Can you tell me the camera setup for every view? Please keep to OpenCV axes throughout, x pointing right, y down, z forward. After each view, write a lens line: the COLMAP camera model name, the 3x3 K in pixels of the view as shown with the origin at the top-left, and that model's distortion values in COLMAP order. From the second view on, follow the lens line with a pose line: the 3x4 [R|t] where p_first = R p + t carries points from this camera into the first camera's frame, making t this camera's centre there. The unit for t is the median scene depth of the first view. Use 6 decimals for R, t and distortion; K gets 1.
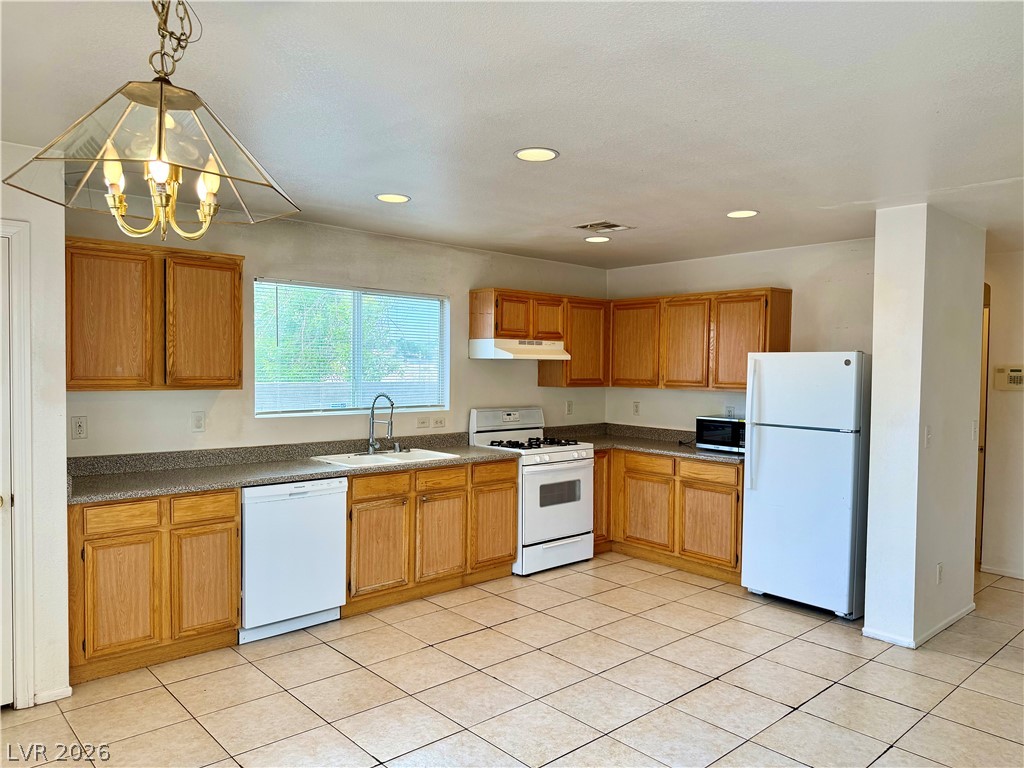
lens RADIAL K [[715.2, 0, 511.0], [0, 715.2, 378.2], [0, 0, 1]] dist [0.052268, -0.041655]
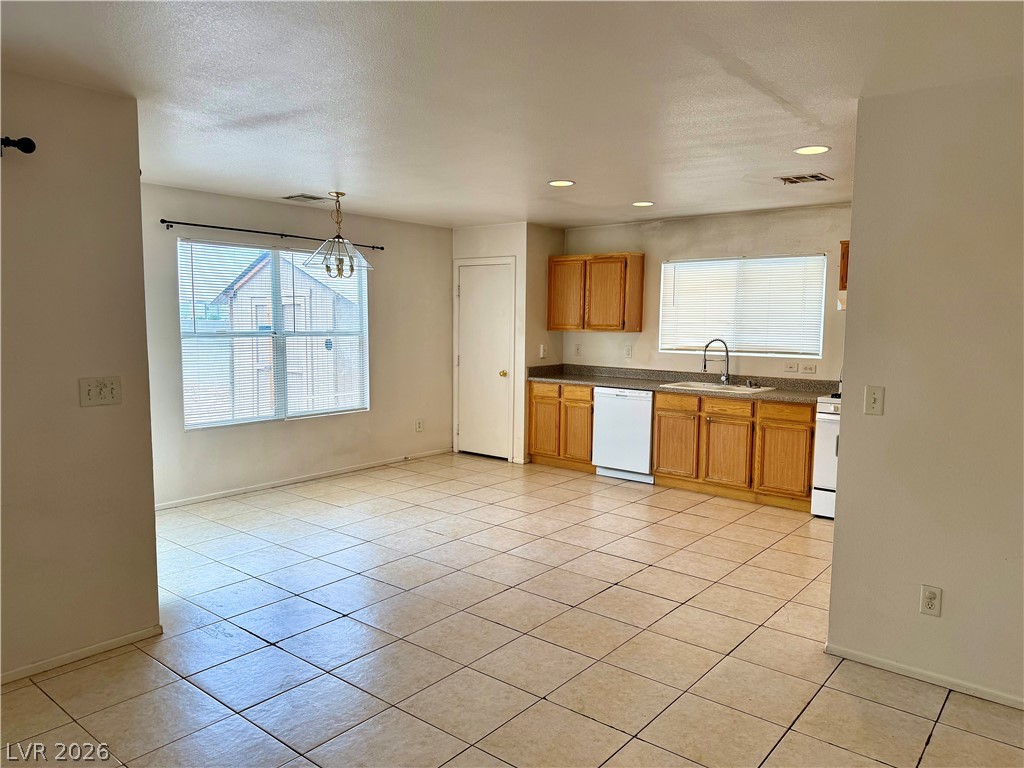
lens RADIAL K [[715.2, 0, 515.0], [0, 715.2, 386.2], [0, 0, 1]] dist [0.052268, -0.041655]
pose [[0.146584, 0.083210, -0.985692, 1.027989], [-0.025565, 0.996442, 0.080316, 0.010516], [0.988868, 0.013426, 0.148189, 0.413625]]
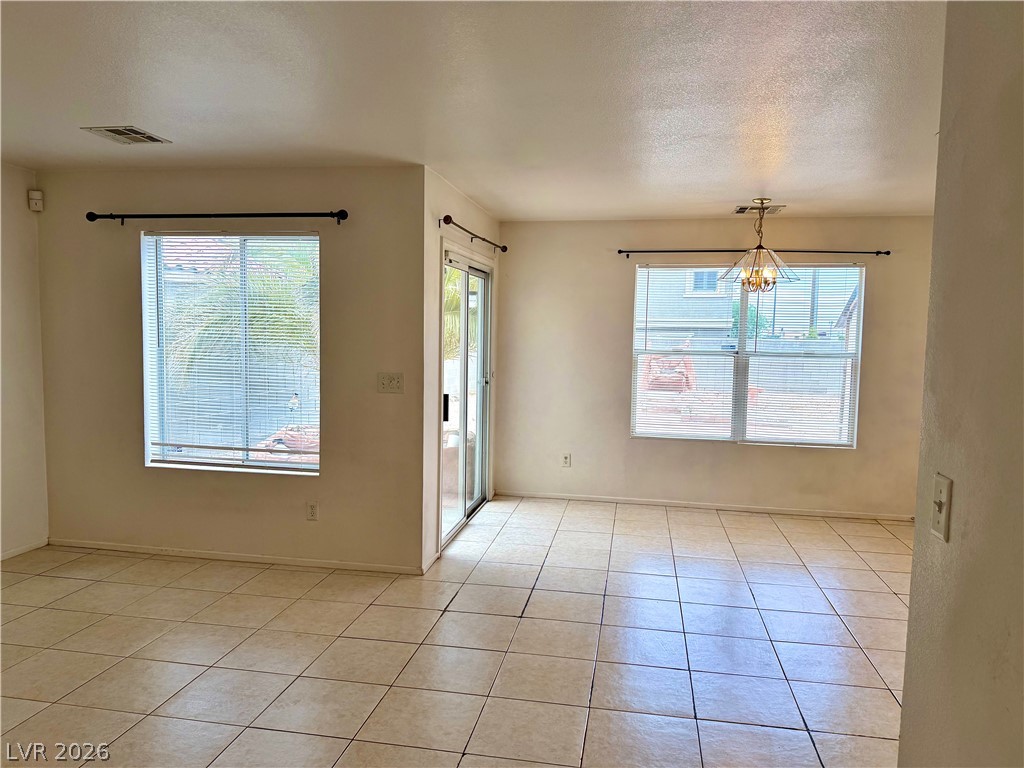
lens RADIAL K [[715.2, 0, 517.2], [0, 715.2, 391.0], [0, 0, 1]] dist [0.052268, -0.041655]
pose [[-0.795980, 0.020789, -0.604966, 0.753217], [-0.040116, 0.995401, 0.086989, 0.003288], [0.603992, 0.093511, -0.791486, 0.933842]]
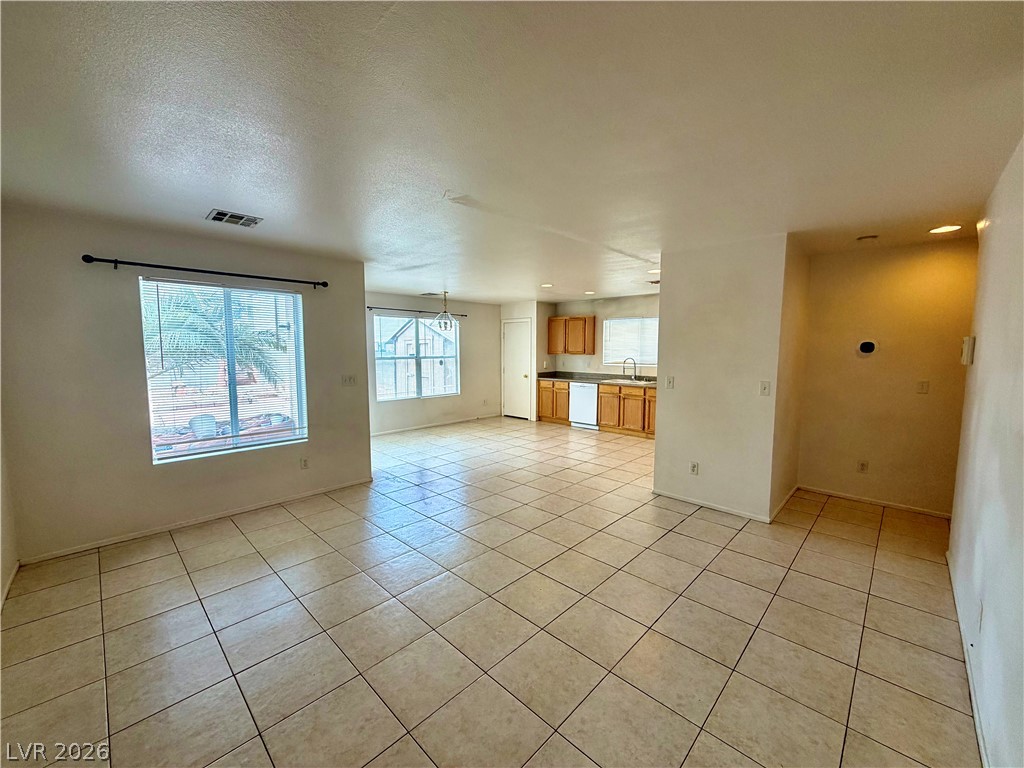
lens RADIAL K [[408.0, 0, 508.3], [0, 408.0, 384.8], [0, 0, 1]] dist [0.002753, -0.000195]
pose [[0.051529, 0.075363, -0.995824, 1.255053], [-0.014919, 0.997095, 0.074687, 0.013708], [0.998560, 0.011008, 0.052504, 0.446774]]
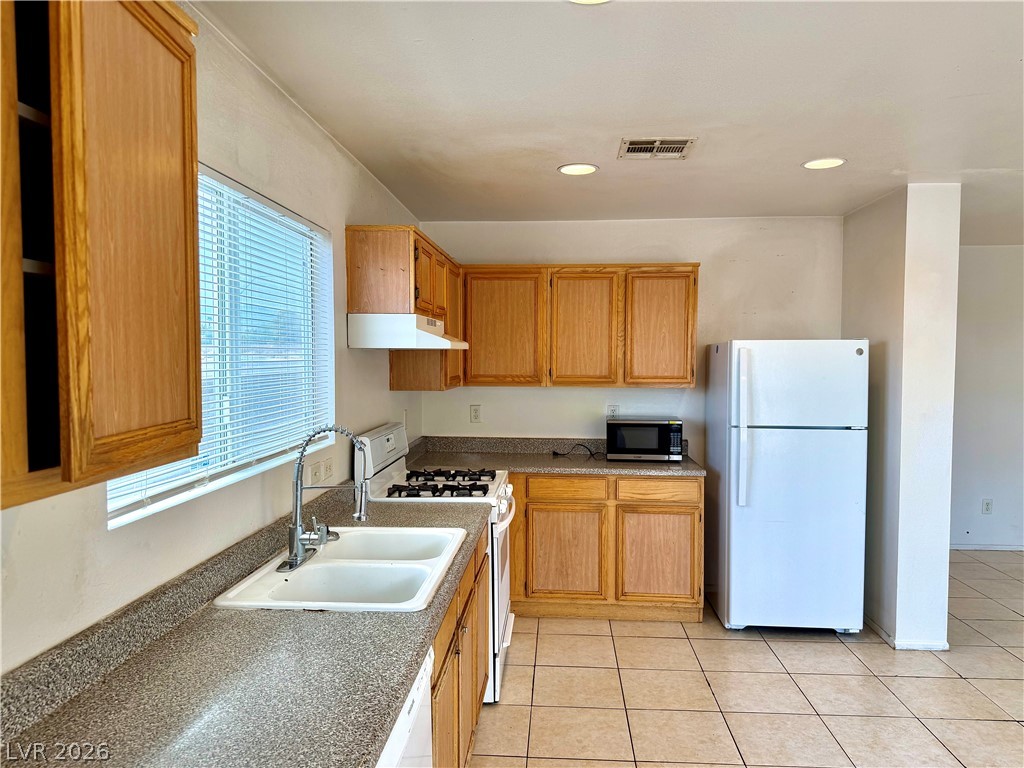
lens RADIAL K [[715.2, 0, 512.4], [0, 715.2, 376.5], [0, 0, 1]] dist [0.052268, -0.041655]
pose [[0.716967, -0.032969, 0.696327, -0.404359], [0.020362, 0.999445, 0.026355, -0.020034], [-0.696810, -0.004717, 0.717241, 0.563372]]
